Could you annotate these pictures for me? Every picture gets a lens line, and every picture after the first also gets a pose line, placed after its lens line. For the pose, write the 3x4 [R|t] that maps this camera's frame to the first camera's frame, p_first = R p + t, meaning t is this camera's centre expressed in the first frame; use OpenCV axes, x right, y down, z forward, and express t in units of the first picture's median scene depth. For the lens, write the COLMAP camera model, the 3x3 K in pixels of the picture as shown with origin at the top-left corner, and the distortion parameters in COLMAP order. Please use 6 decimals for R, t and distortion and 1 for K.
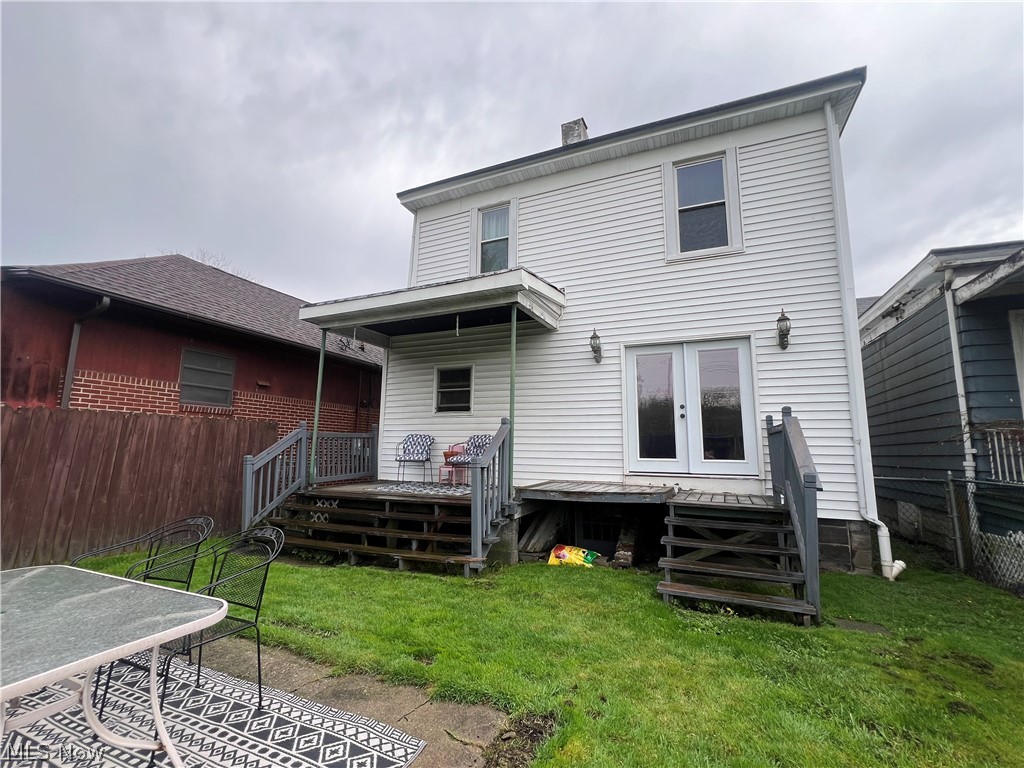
lens RADIAL K [[452.1, 0, 512.0], [0, 452.1, 384.0], [0, 0, 1]] dist [0.000962, 0.000147]
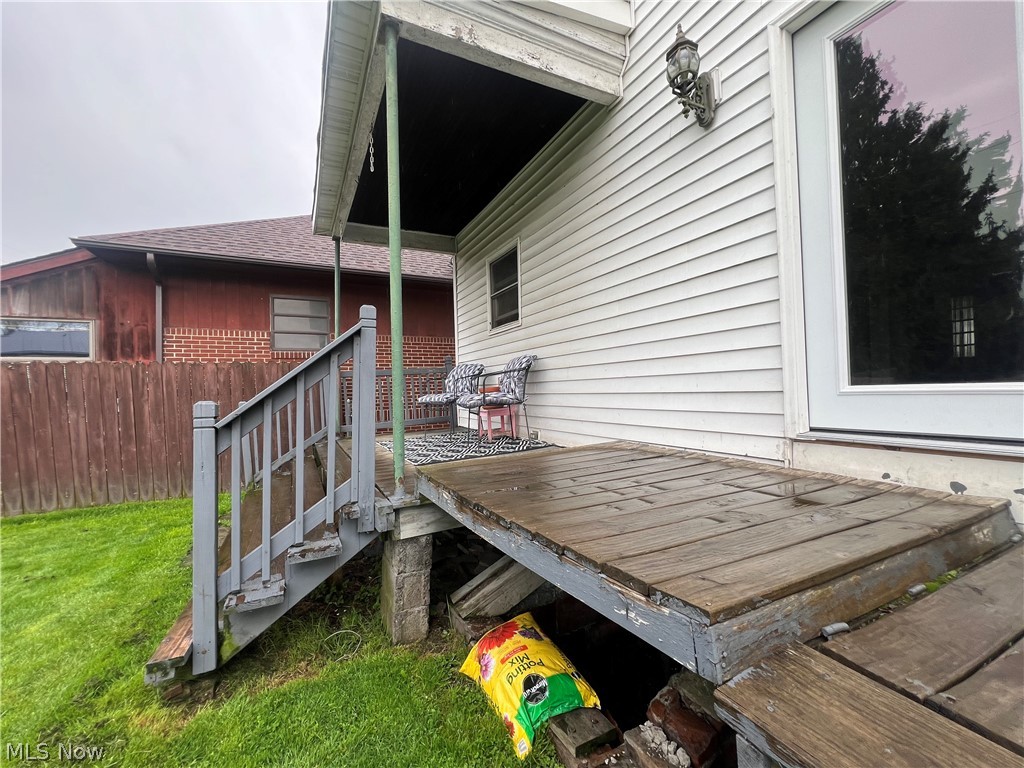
lens RADIAL K [[408.7, 0, 512.0], [0, 408.7, 384.0], [0, 0, 1]] dist [0.000023, 0.000118]
pose [[0.774524, -0.044337, -0.630989, 0.308873], [0.131455, 0.987044, 0.092003, 0.121033], [0.618734, -0.154205, 0.770317, 0.724629]]
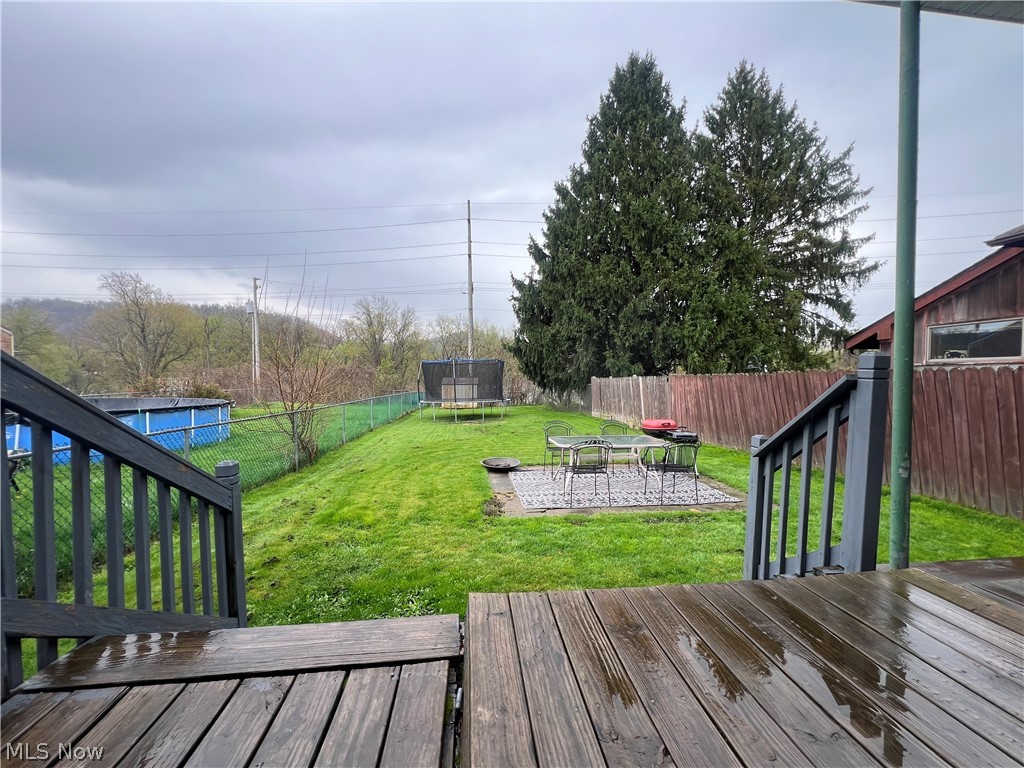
lens RADIAL K [[408.7, 0, 512.0], [0, 408.7, 384.0], [0, 0, 1]] dist [0.000023, 0.000118]
pose [[-0.861083, -0.006011, -0.508430, 0.364835], [0.059510, 0.991867, -0.112512, 0.113185], [0.504971, -0.127139, -0.853721, 1.047927]]
